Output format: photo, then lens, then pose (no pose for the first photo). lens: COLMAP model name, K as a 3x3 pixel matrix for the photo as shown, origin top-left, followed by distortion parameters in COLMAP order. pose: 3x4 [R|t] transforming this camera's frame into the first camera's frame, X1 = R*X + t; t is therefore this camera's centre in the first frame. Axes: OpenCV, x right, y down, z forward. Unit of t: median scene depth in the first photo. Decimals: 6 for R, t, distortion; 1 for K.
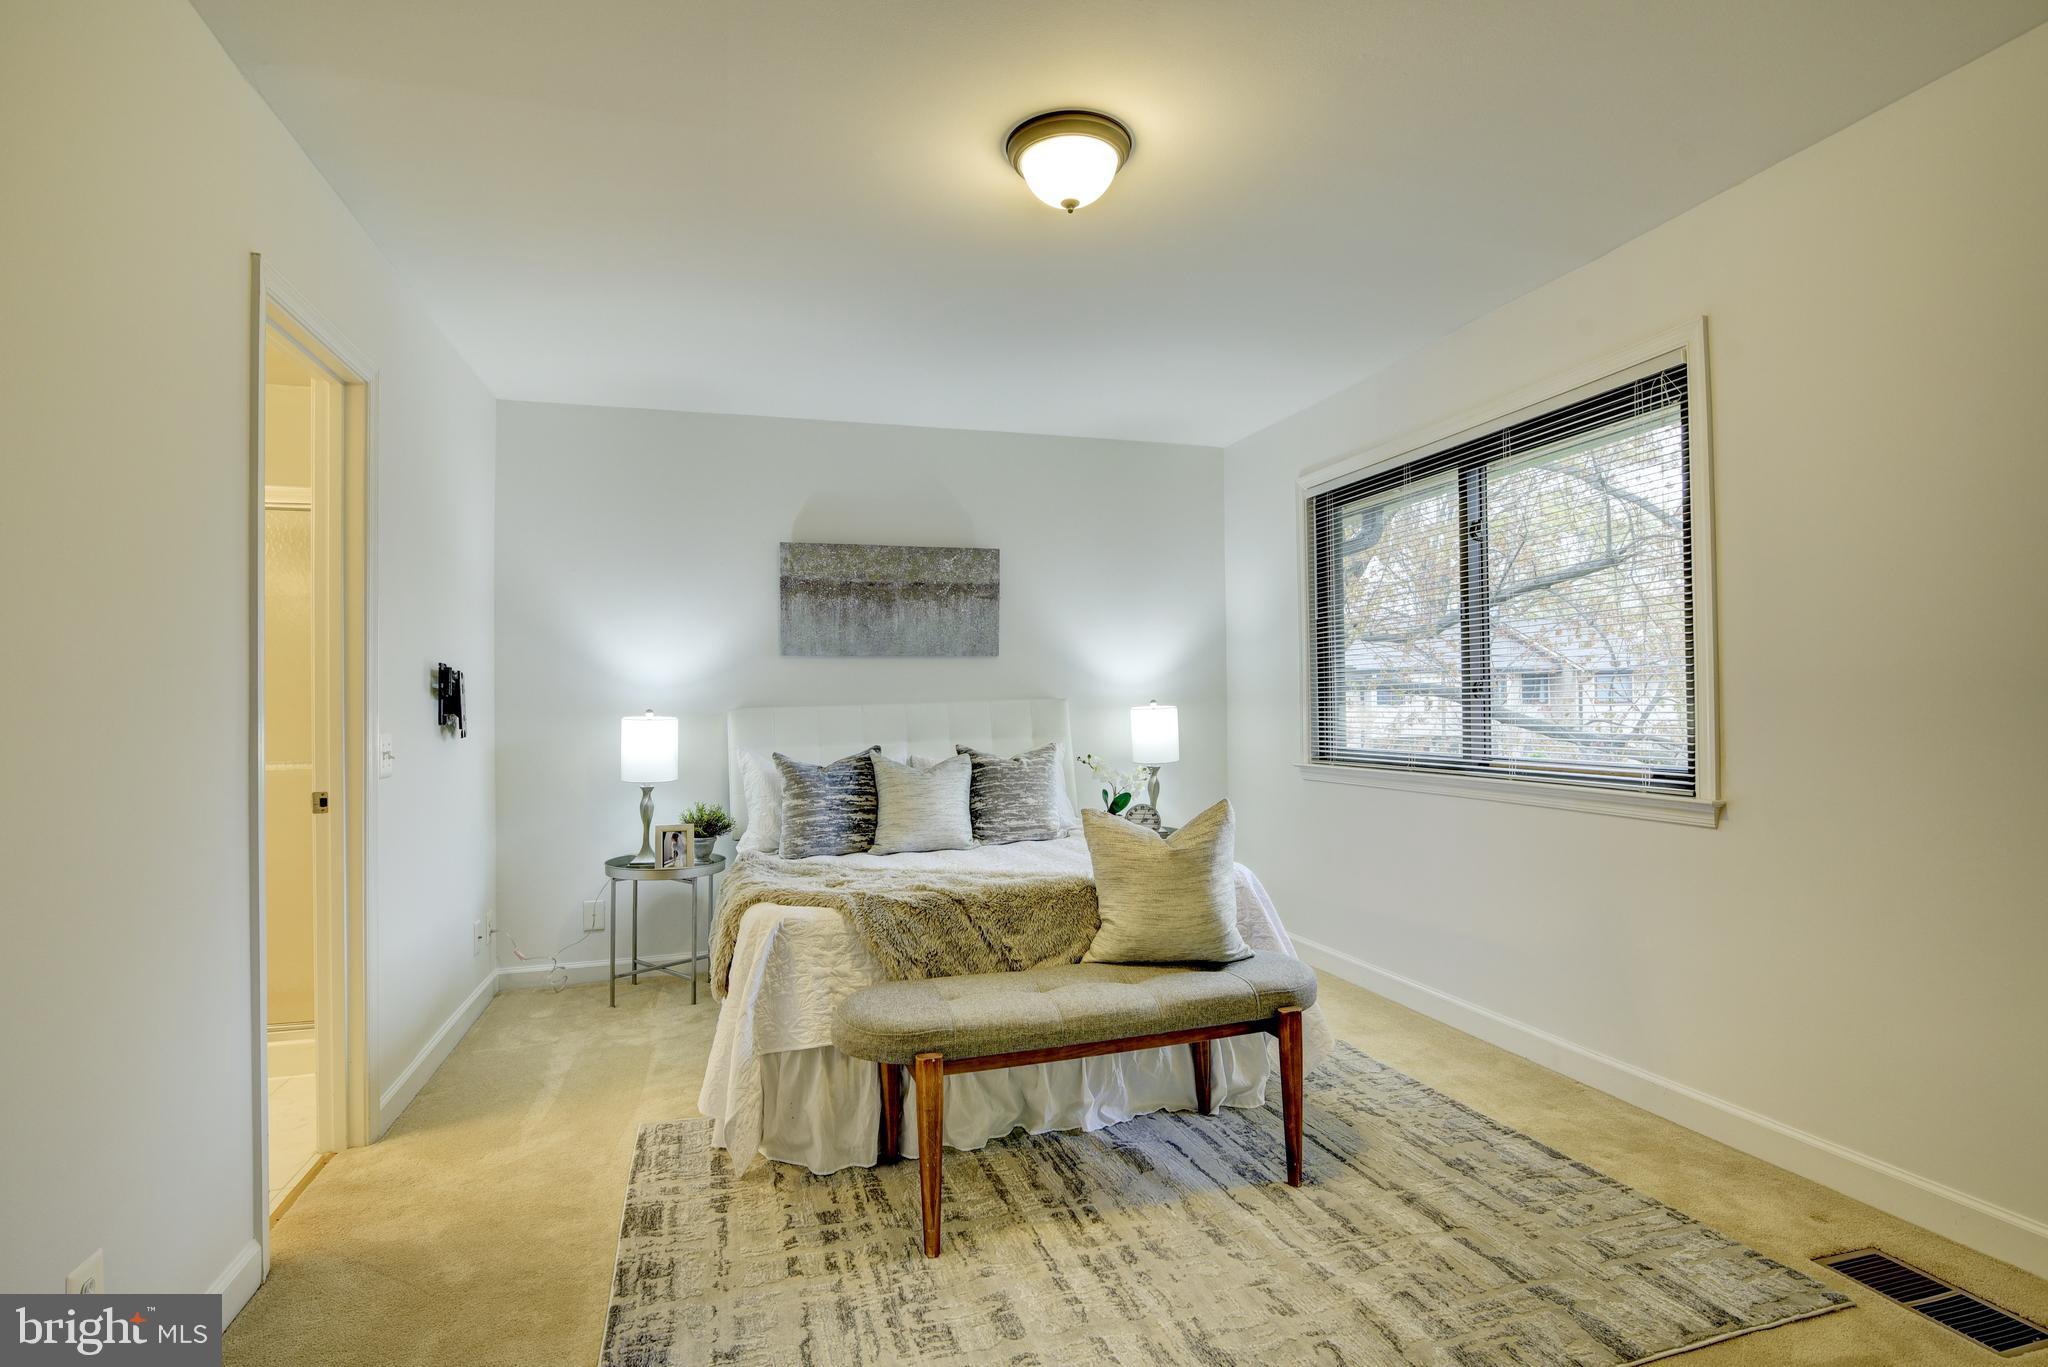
lens RADIAL K [[1015.8, 0, 1025.5], [0, 1015.8, 691.2], [0, 0, 1]] dist [-0.015970, 0.000025]
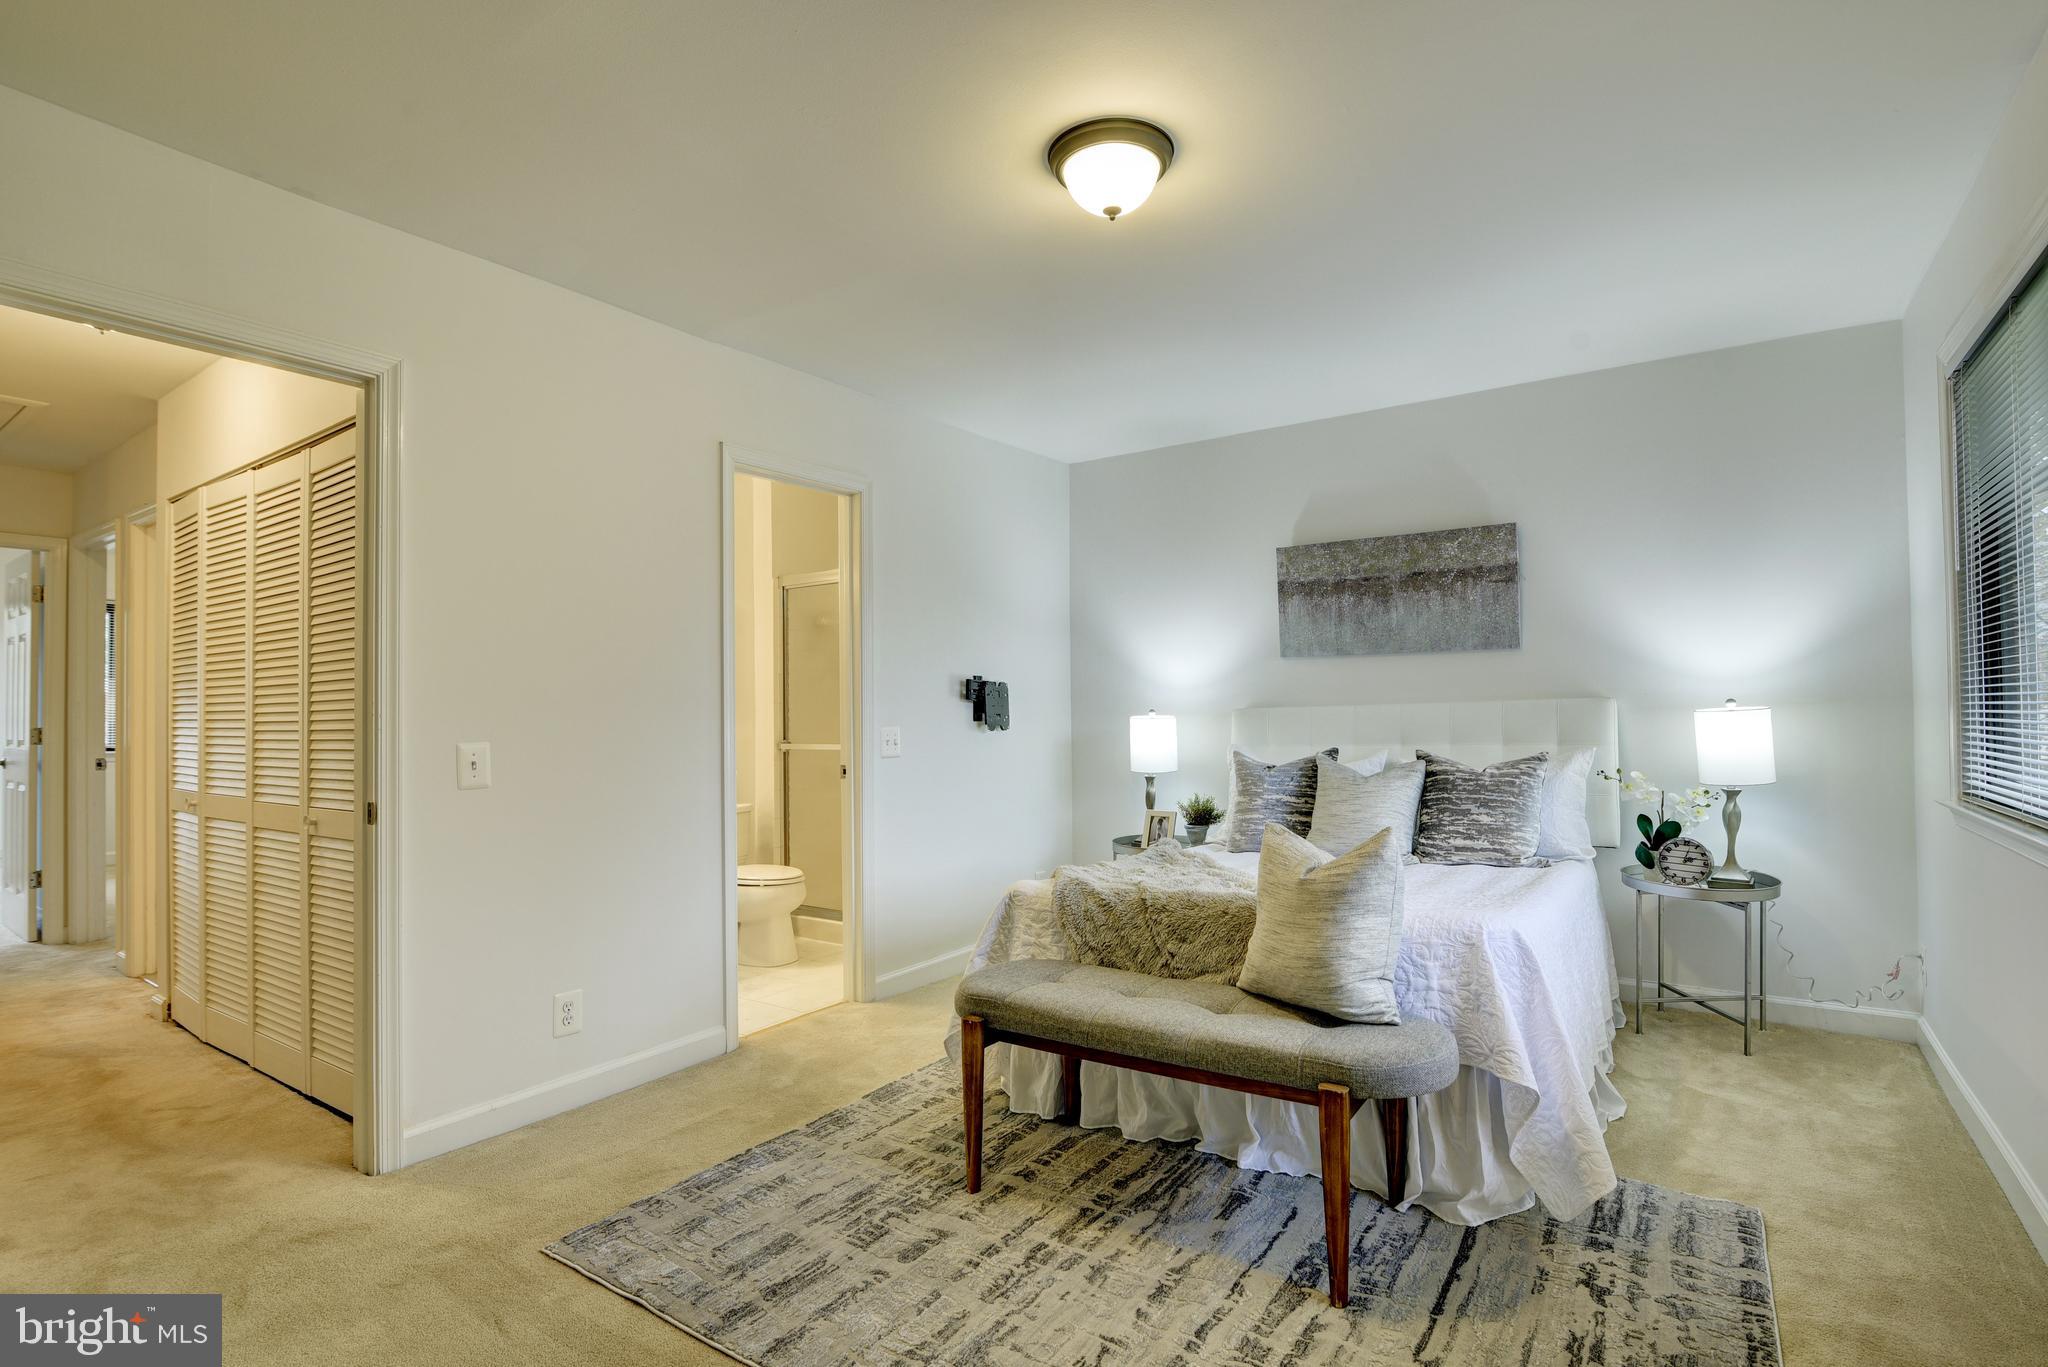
lens RADIAL K [[996.0, 0, 1020.0], [0, 996.0, 690.5], [0, 0, 1]] dist [-0.015573, 0.001034]
pose [[0.618024, -0.009232, -0.786105, 0.428898], [0.014929, 0.999889, -0.000006, -0.005997], [0.786018, -0.011732, 0.618093, 0.180103]]
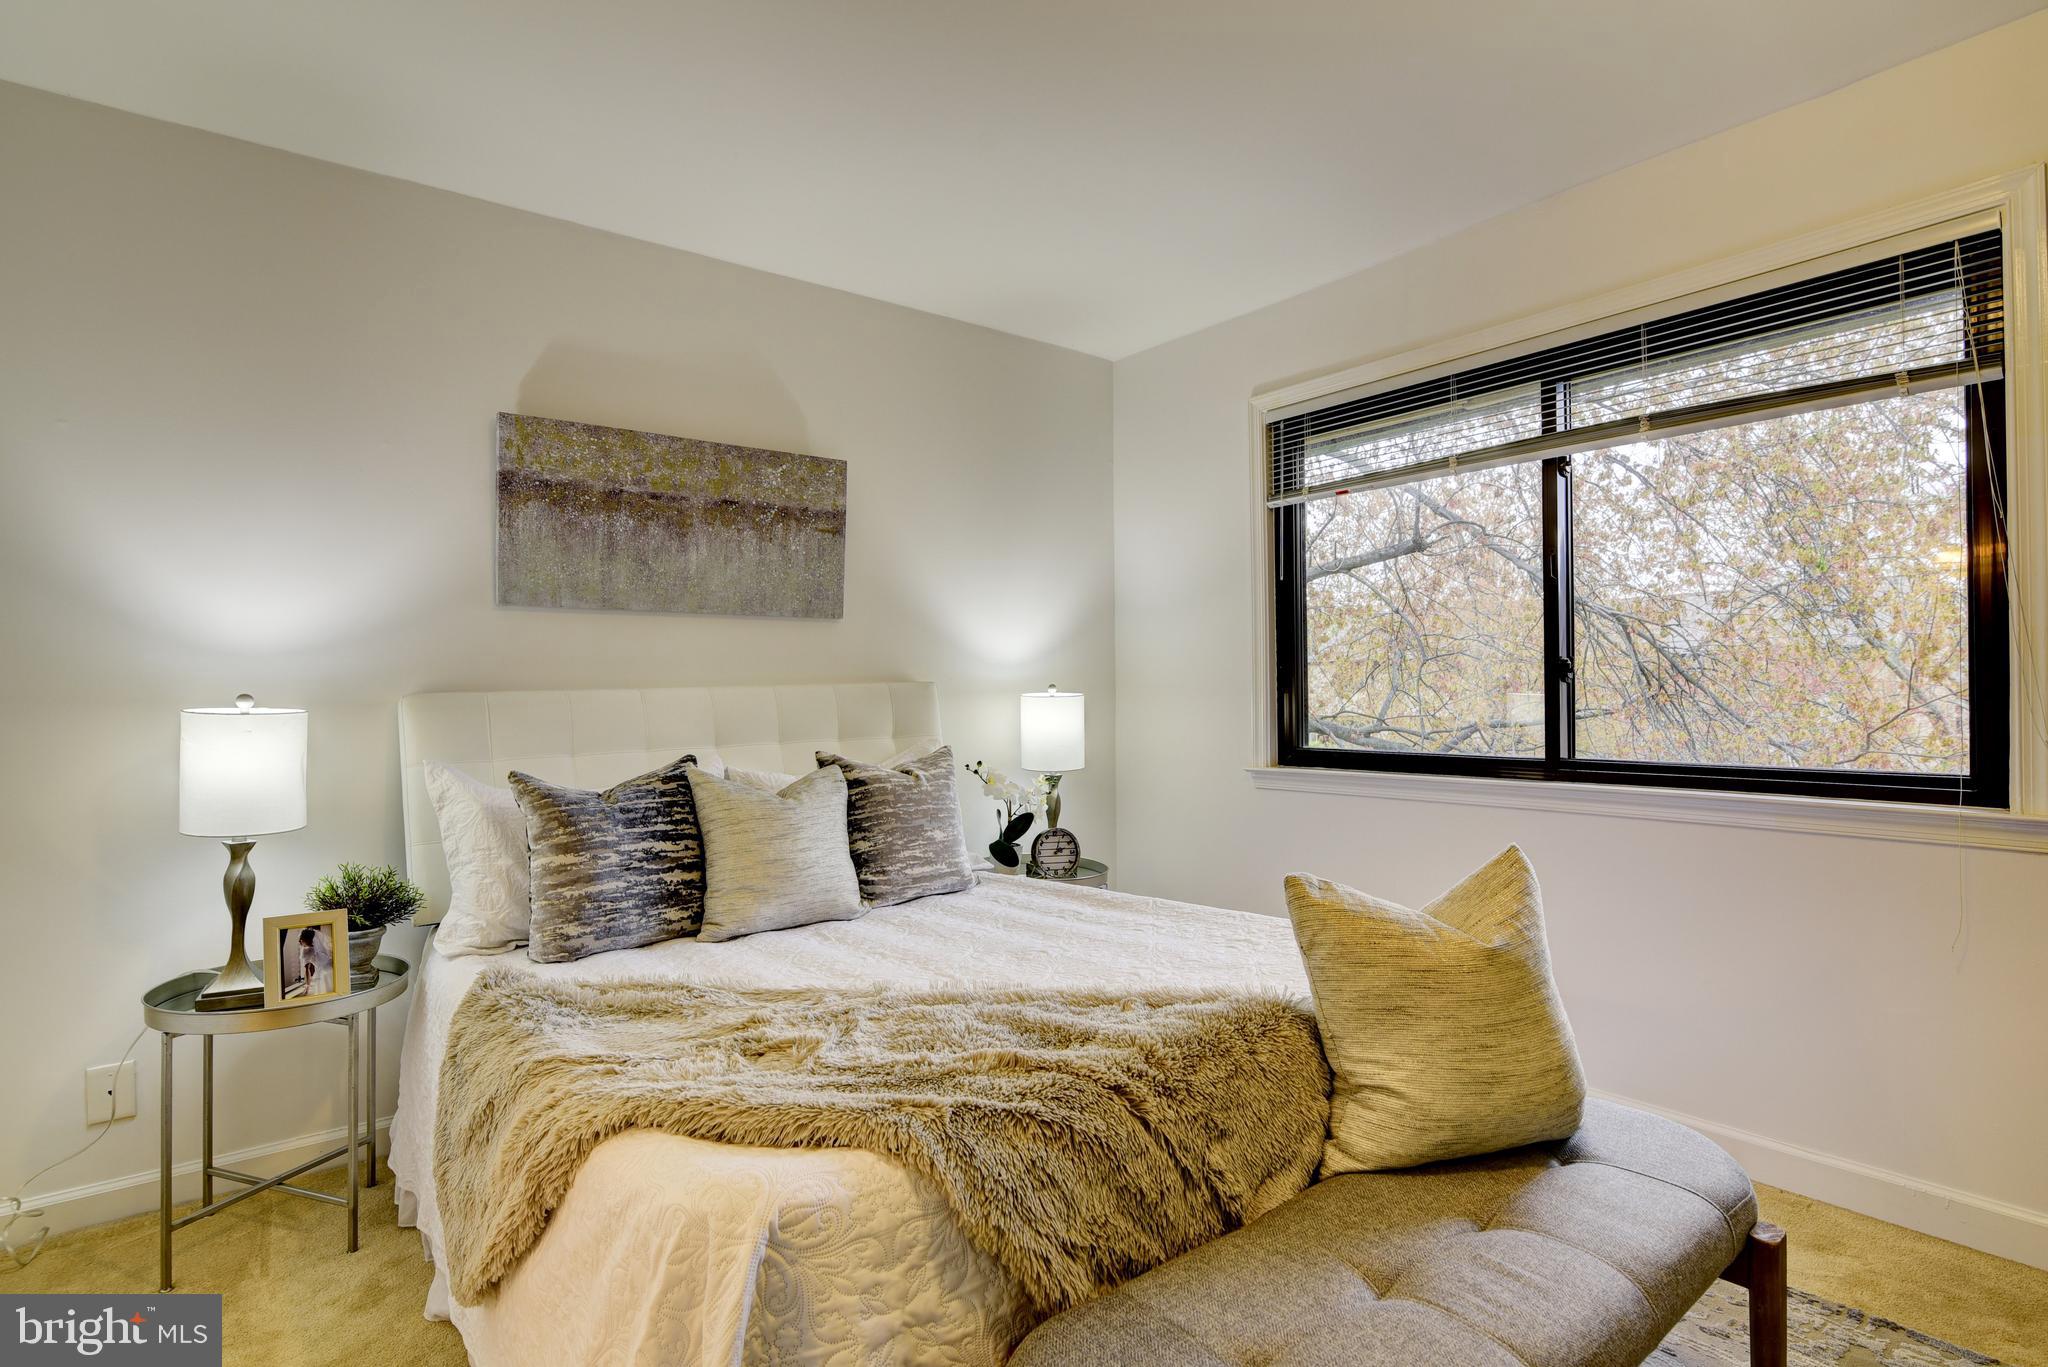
lens RADIAL K [[1015.8, 0, 1025.5], [0, 1015.8, 691.2], [0, 0, 1]] dist [-0.015970, 0.000025]
pose [[0.933061, 0.004246, 0.359693, -0.182453], [-0.006907, 0.999957, 0.006113, 0.010581], [-0.359652, -0.008188, 0.933051, 0.372448]]
